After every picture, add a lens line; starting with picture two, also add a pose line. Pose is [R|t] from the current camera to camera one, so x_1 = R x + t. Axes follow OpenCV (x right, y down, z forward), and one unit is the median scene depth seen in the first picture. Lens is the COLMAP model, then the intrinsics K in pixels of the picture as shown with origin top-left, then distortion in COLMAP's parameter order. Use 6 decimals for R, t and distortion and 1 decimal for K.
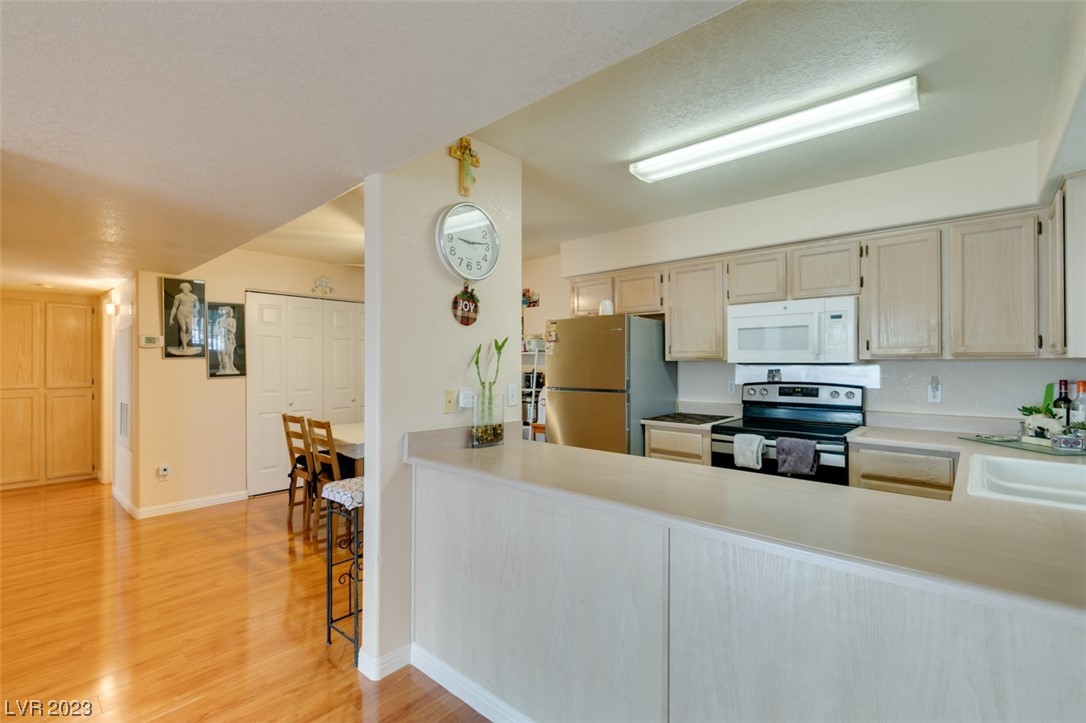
lens RADIAL K [[486.3, 0, 540.9], [0, 486.3, 362.2], [0, 0, 1]] dist [0.003344, -0.000465]
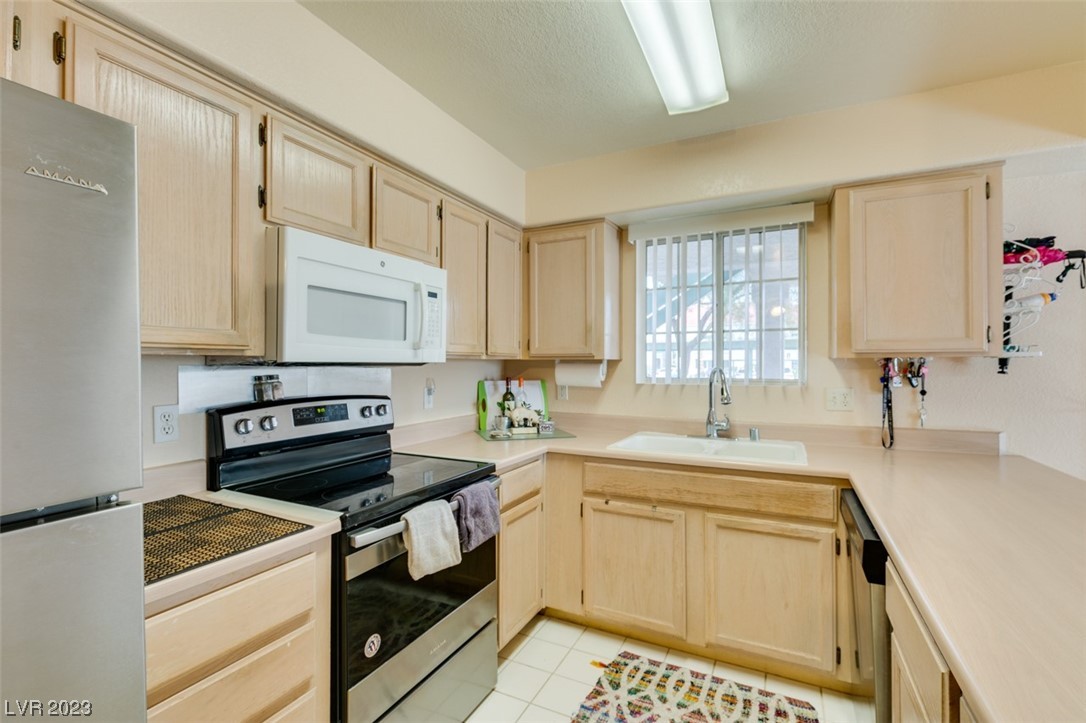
lens RADIAL K [[486.3, 0, 540.9], [0, 486.3, 362.2], [0, 0, 1]] dist [0.003344, -0.000465]
pose [[-0.263936, 0.004888, 0.964528, -0.069471], [-0.001997, 0.999982, -0.005614, 0.003275], [-0.964538, -0.003408, -0.263922, 0.801628]]
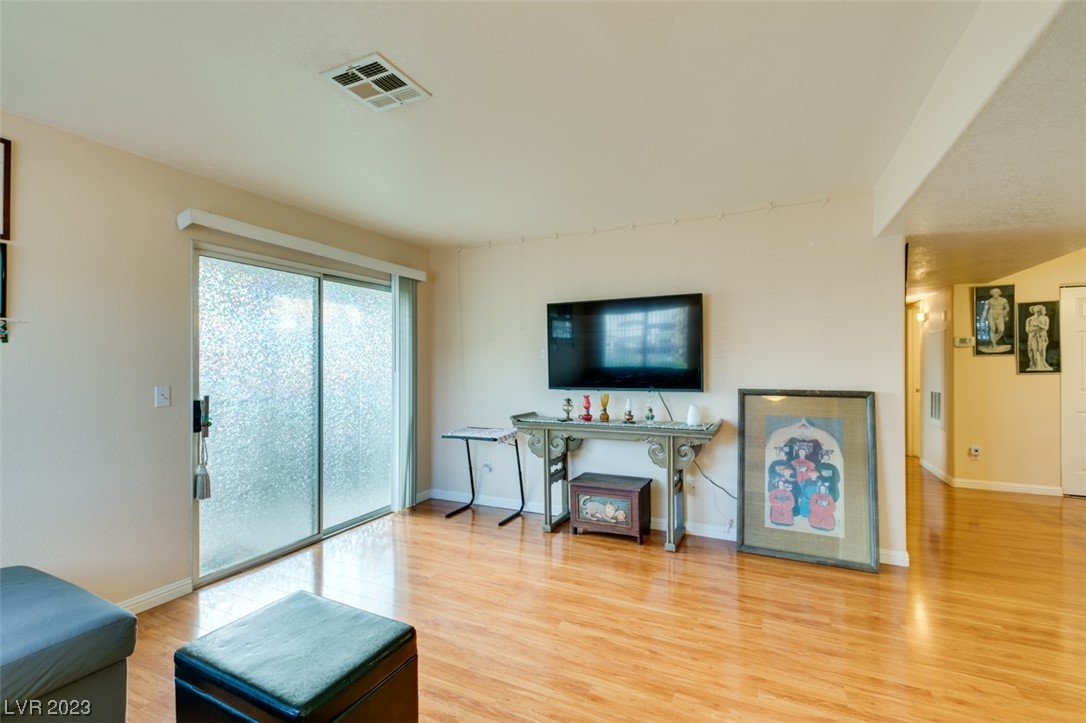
lens RADIAL K [[486.3, 0, 540.9], [0, 486.3, 362.2], [0, 0, 1]] dist [0.003344, -0.000465]
pose [[0.274369, 0.001193, -0.961624, 0.077824], [0.003377, 0.999992, 0.002204, 0.001636], [0.961619, -0.003852, 0.274363, -0.369281]]
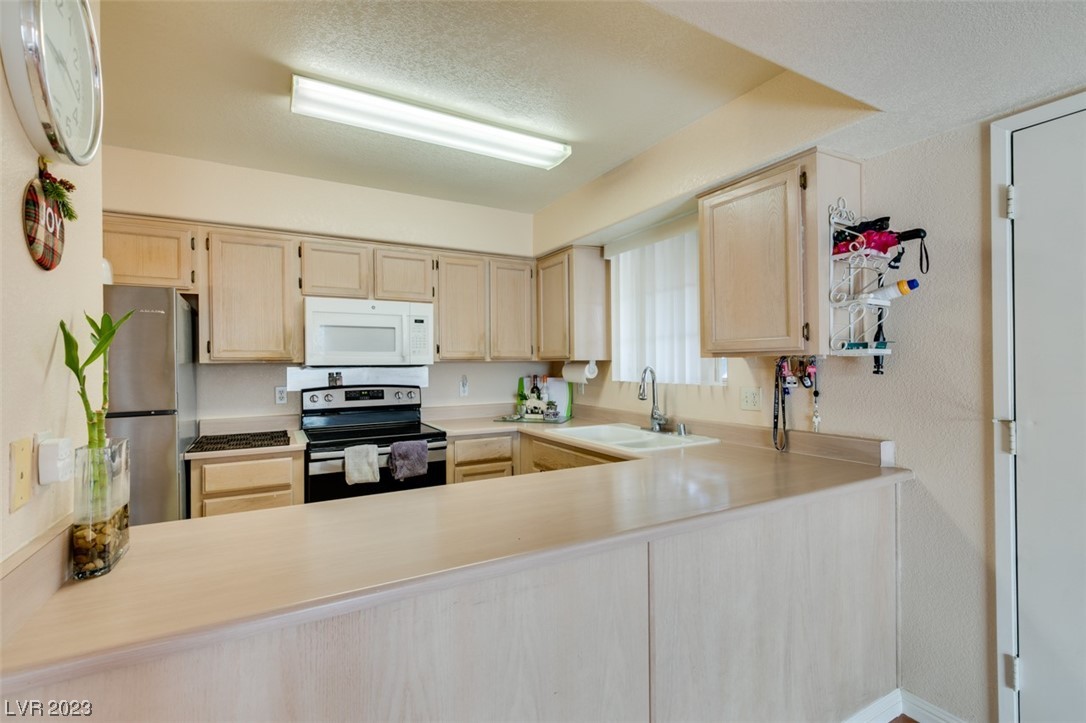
lens RADIAL K [[488.9, 0, 540.8], [0, 488.9, 362.3], [0, 0, 1]] dist [0.001294, 0.000214]
pose [[0.324802, 0.000881, 0.945782, -0.244523], [0.005389, 0.999982, -0.002782, 0.000440], [-0.945767, 0.006000, 0.324791, 0.313303]]
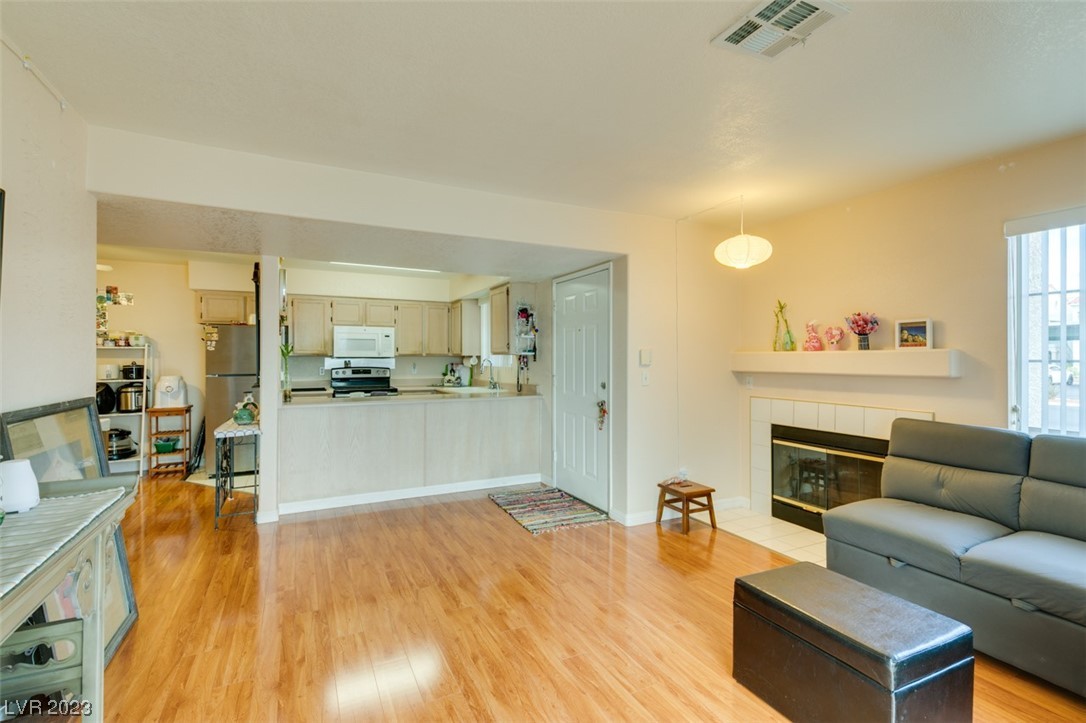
lens RADIAL K [[488.7, 0, 538.8], [0, 488.7, 355.1], [0, 0, 1]] dist [0.004845, -0.000699]
pose [[0.370968, 0.008040, 0.928611, -0.928720], [-0.002823, 0.999968, -0.007530, 0.005436], [-0.928641, 0.000172, 0.370979, -0.357910]]
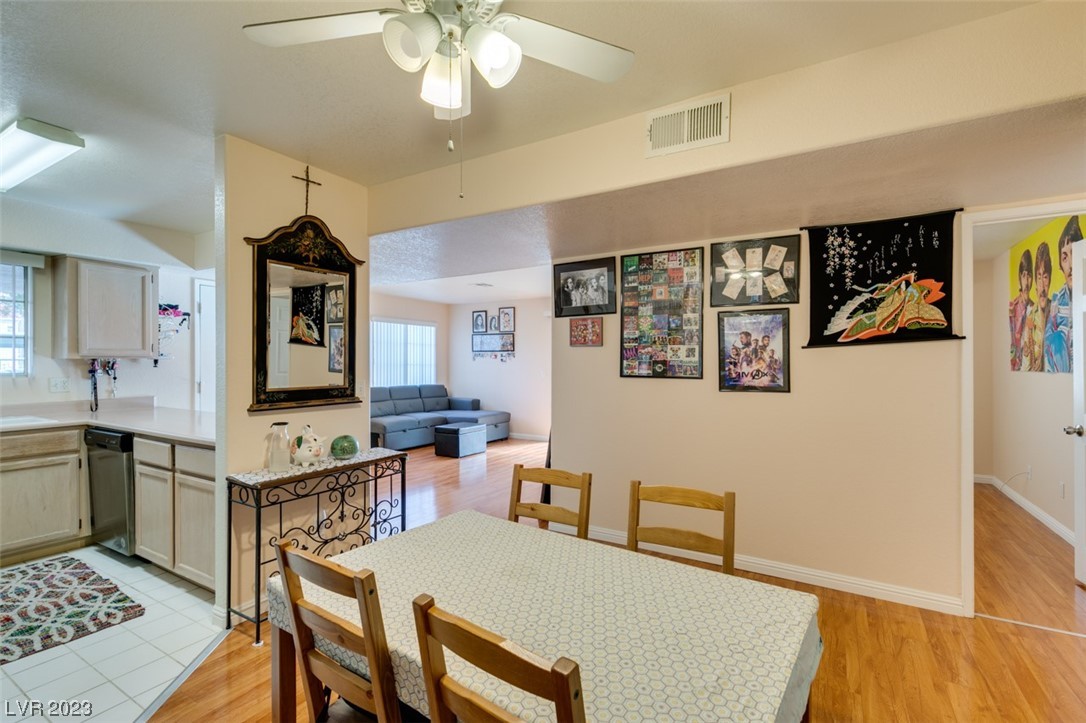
lens RADIAL K [[488.3, 0, 539.9], [0, 488.3, 362.3], [0, 0, 1]] dist [0.006271, -0.000741]
pose [[-0.982240, 0.001104, -0.187623, -0.327436], [0.001722, 0.999994, -0.003132, 0.006297], [0.187619, -0.003400, -0.982236, 1.415637]]
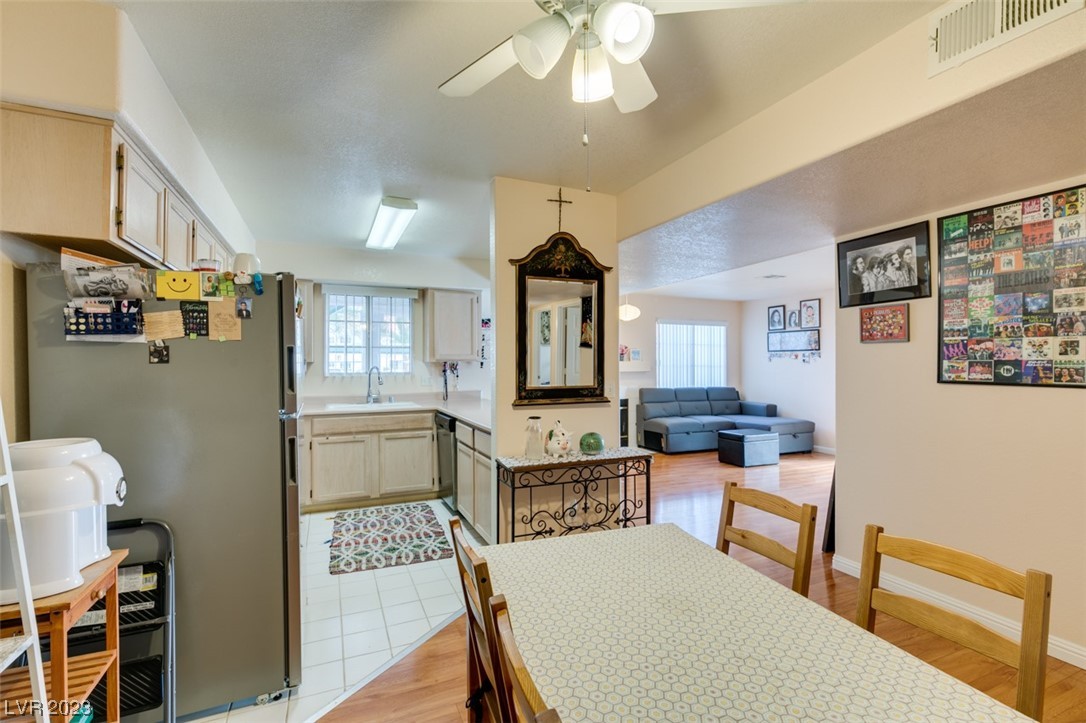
lens RADIAL K [[486.3, 0, 540.9], [0, 486.3, 362.2], [0, 0, 1]] dist [0.003344, -0.000465]
pose [[-0.910224, 0.005489, 0.414079, -0.426921], [0.002702, 0.999970, -0.007316, 0.005934], [-0.414106, -0.005540, -0.910212, 1.382994]]
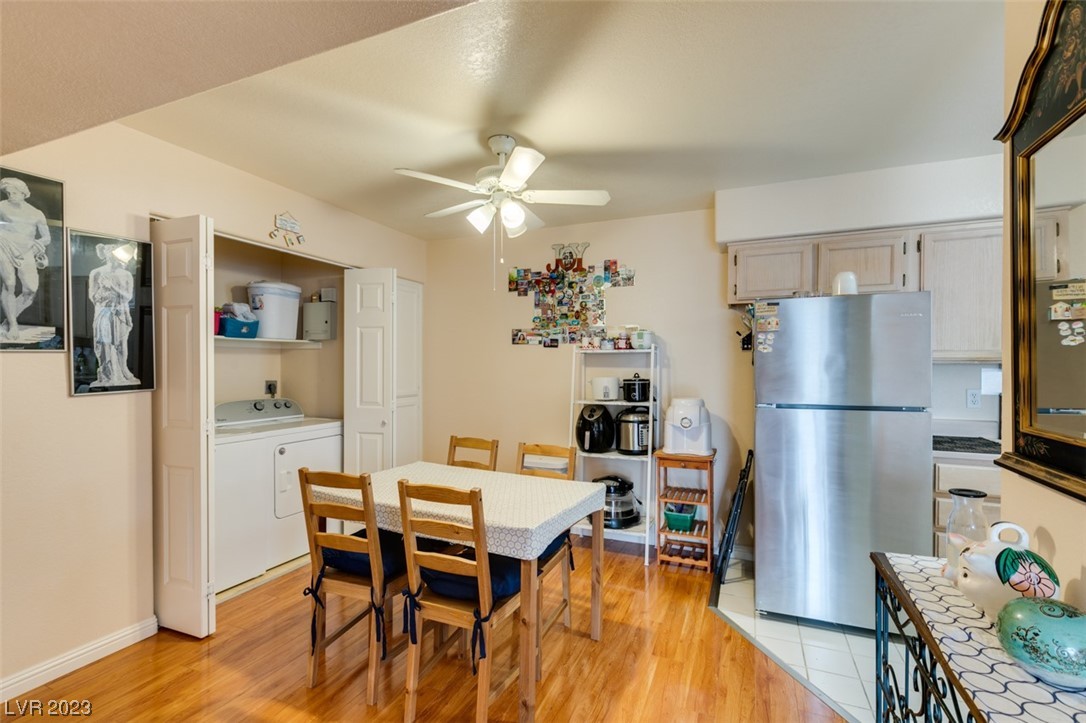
lens RADIAL K [[492.1, 0, 543.1], [0, 492.1, 370.9], [0, 0, 1]] dist [0.003040, 0.000690]
pose [[0.945688, 0.000669, 0.325075, -0.487219], [-0.005364, 0.999894, 0.013545, 0.001305], [-0.325031, -0.014553, 0.945591, 0.486128]]
